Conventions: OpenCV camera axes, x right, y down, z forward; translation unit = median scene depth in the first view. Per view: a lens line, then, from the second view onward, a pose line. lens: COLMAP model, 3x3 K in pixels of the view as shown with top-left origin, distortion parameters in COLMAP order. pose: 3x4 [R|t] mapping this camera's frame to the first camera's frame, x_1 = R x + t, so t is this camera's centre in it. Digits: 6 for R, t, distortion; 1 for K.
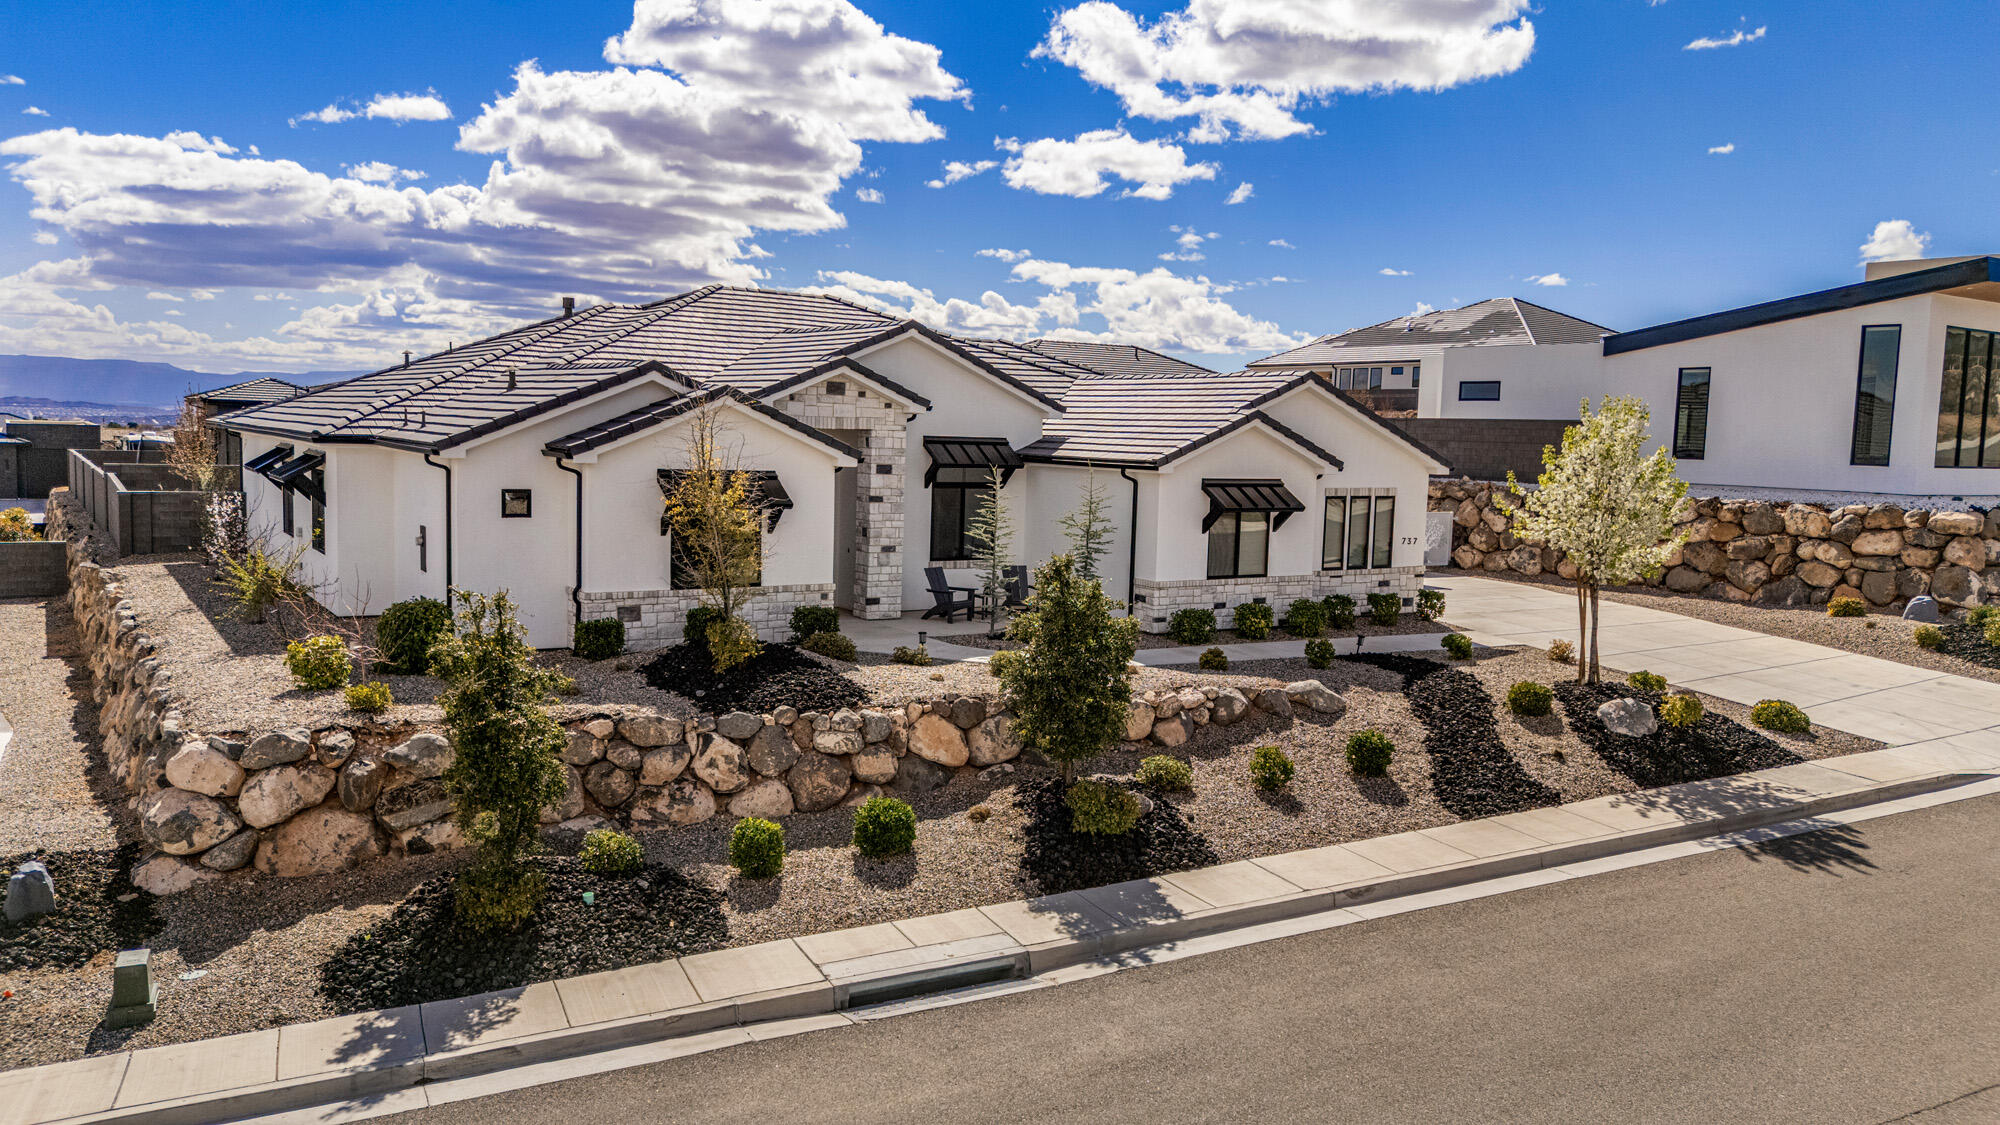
lens RADIAL K [[1459.6, 0, 1016.7], [0, 1459.6, 553.7], [0, 0, 1]] dist [0.089936, -0.100529]
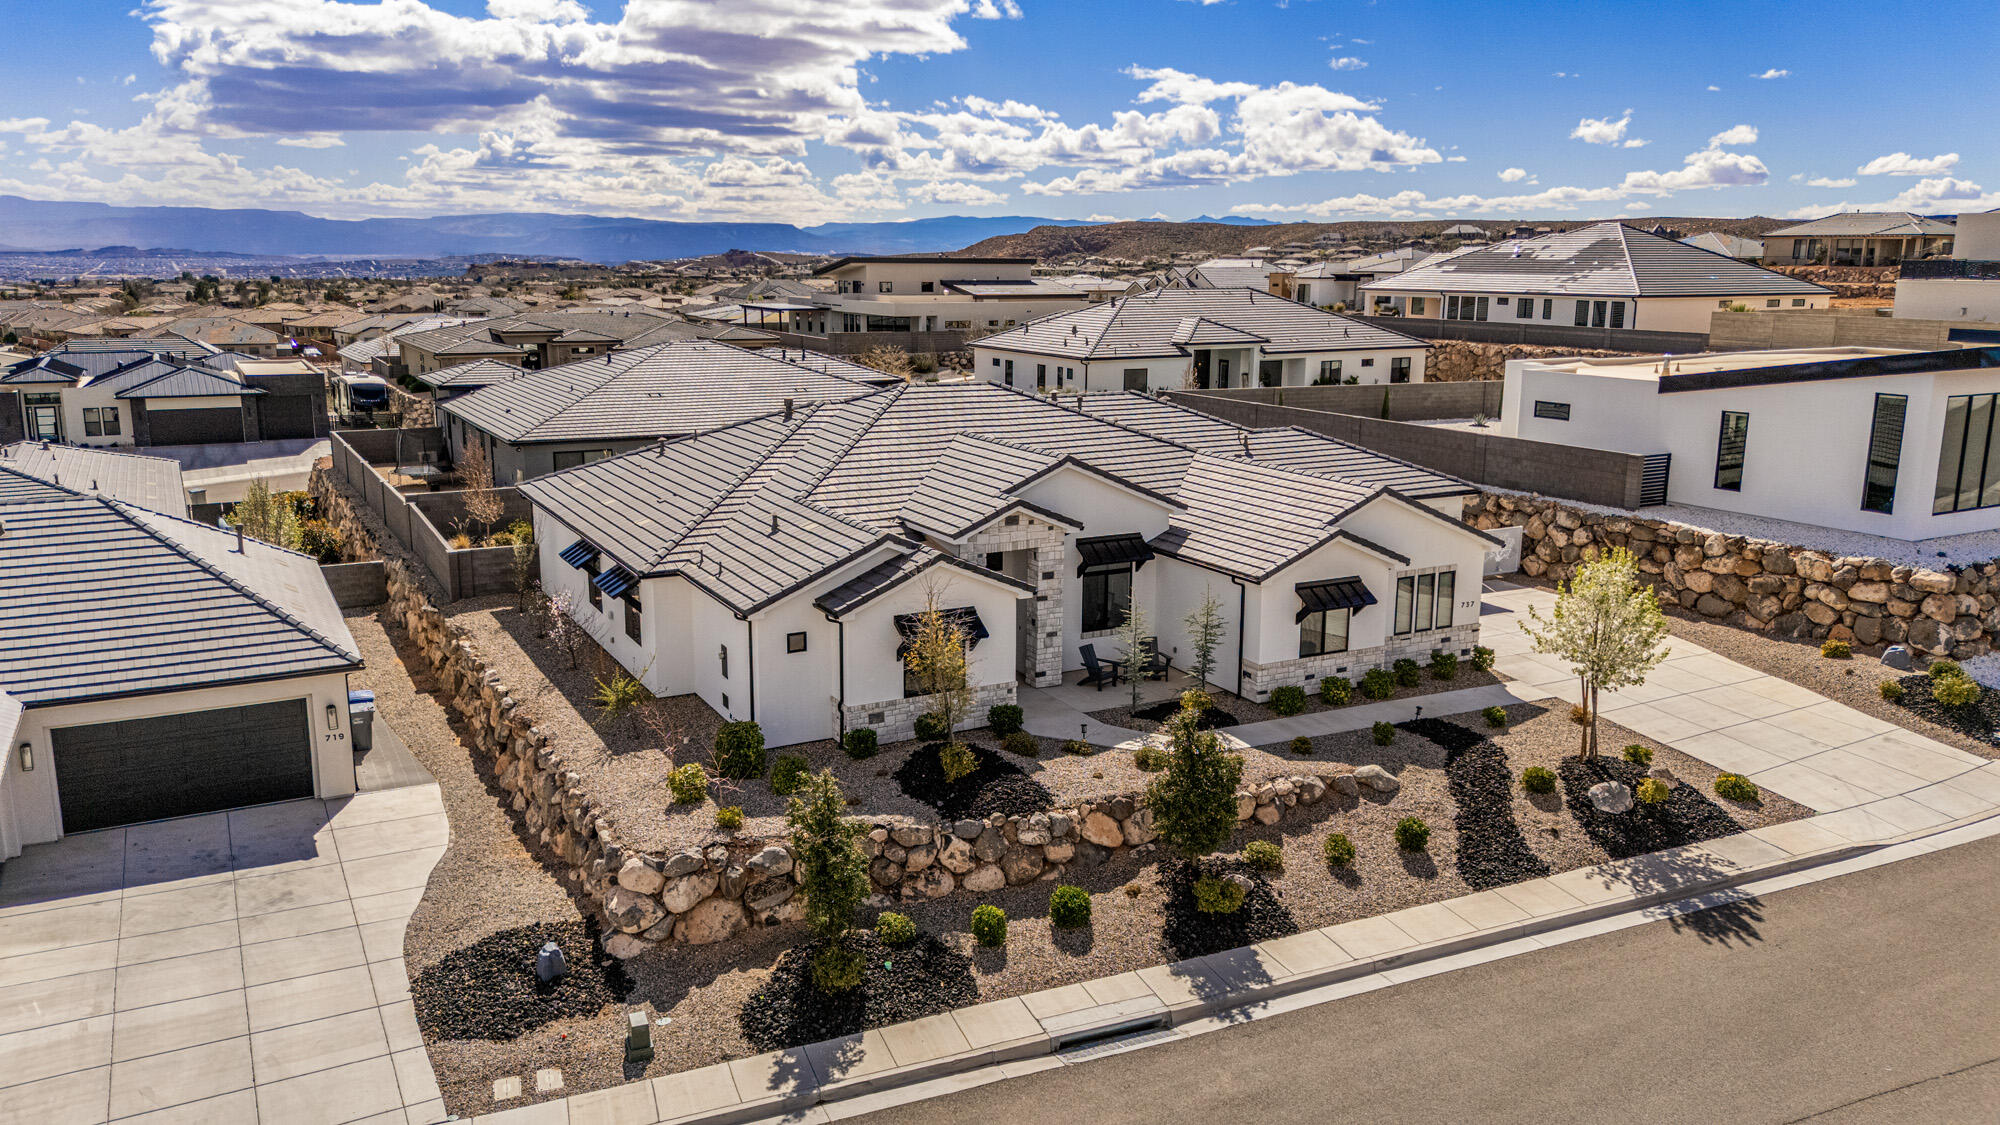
lens RADIAL K [[1459.6, 0, 1022.6], [0, 1459.6, 557.6], [0, 0, 1]] dist [0.089936, -0.100529]
pose [[0.997118, -0.006967, -0.075547, -0.020315], [0.015562, 0.993383, 0.113792, -0.292253], [0.074255, -0.114640, 0.990628, -0.382942]]
